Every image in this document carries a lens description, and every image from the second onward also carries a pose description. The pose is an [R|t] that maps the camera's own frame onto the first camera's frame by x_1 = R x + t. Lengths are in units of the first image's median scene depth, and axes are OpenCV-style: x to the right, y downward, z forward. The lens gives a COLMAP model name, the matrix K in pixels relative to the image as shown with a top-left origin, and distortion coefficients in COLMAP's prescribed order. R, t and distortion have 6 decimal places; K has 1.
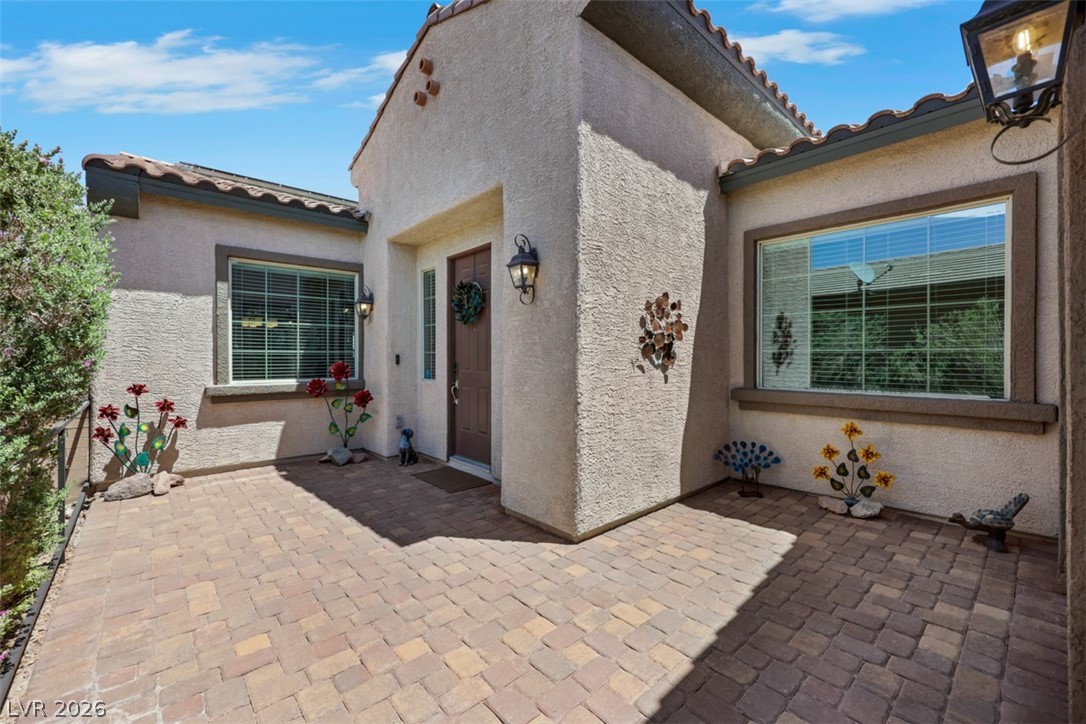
lens RADIAL K [[450.0, 0, 542.3], [0, 450.0, 360.1], [0, 0, 1]] dist [-0.000929, 0.000452]
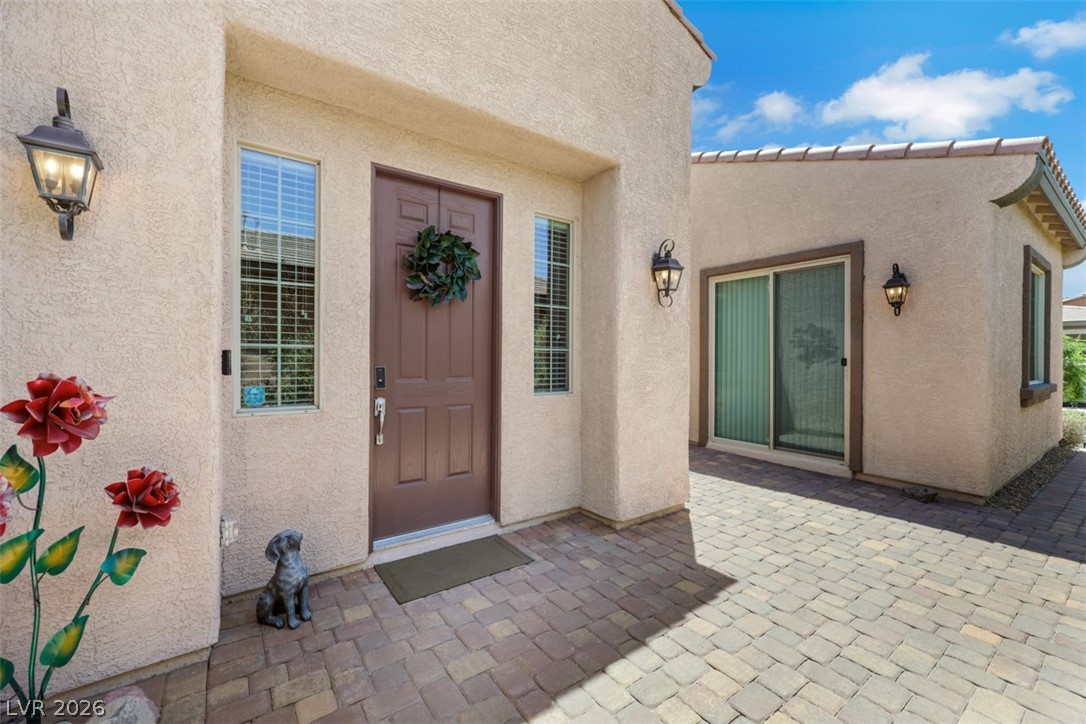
lens RADIAL K [[441.0, 0, 542.8], [0, 441.0, 359.8], [0, 0, 1]] dist [-0.001349, -0.000079]
pose [[0.101308, -0.007724, 0.994825, -0.740160], [0.002687, 0.999968, 0.007490, -0.006297], [-0.994851, 0.001914, 0.101326, 0.803724]]
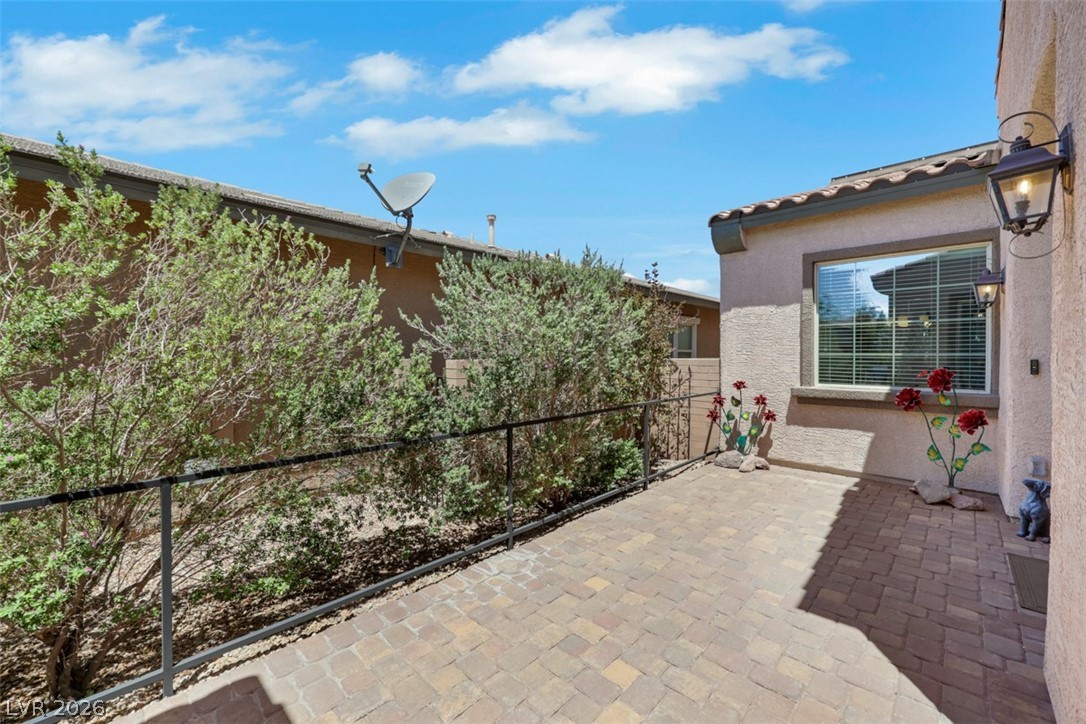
lens RADIAL K [[431.9, 0, 543.0], [0, 431.9, 362.0], [0, 0, 1]] dist [-0.001036, -0.000230]
pose [[0.080609, 0.016835, -0.996604, 0.247515], [-0.008339, 0.999834, 0.016215, -0.014060], [0.996711, 0.007004, 0.080736, 0.308406]]
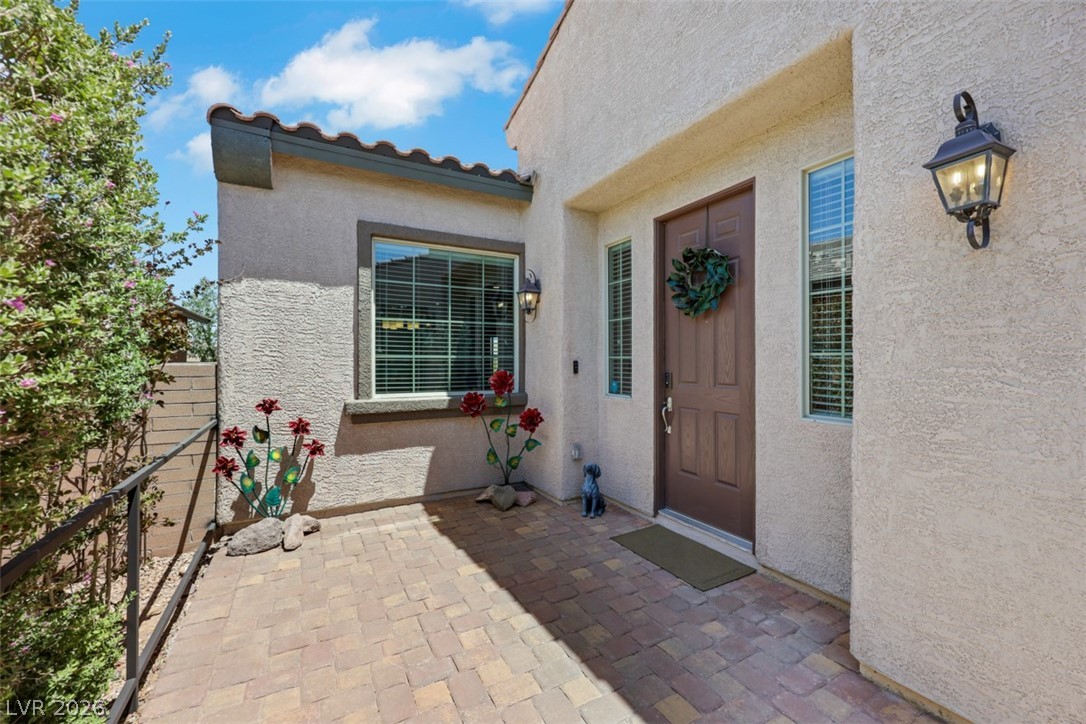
lens RADIAL K [[441.0, 0, 542.8], [0, 441.0, 359.8], [0, 0, 1]] dist [-0.001349, -0.000079]
pose [[0.974831, -0.001823, -0.222940, -0.242682], [-0.000585, 0.999942, -0.010736, -0.006221], [0.222946, 0.010596, 0.974773, 0.328042]]
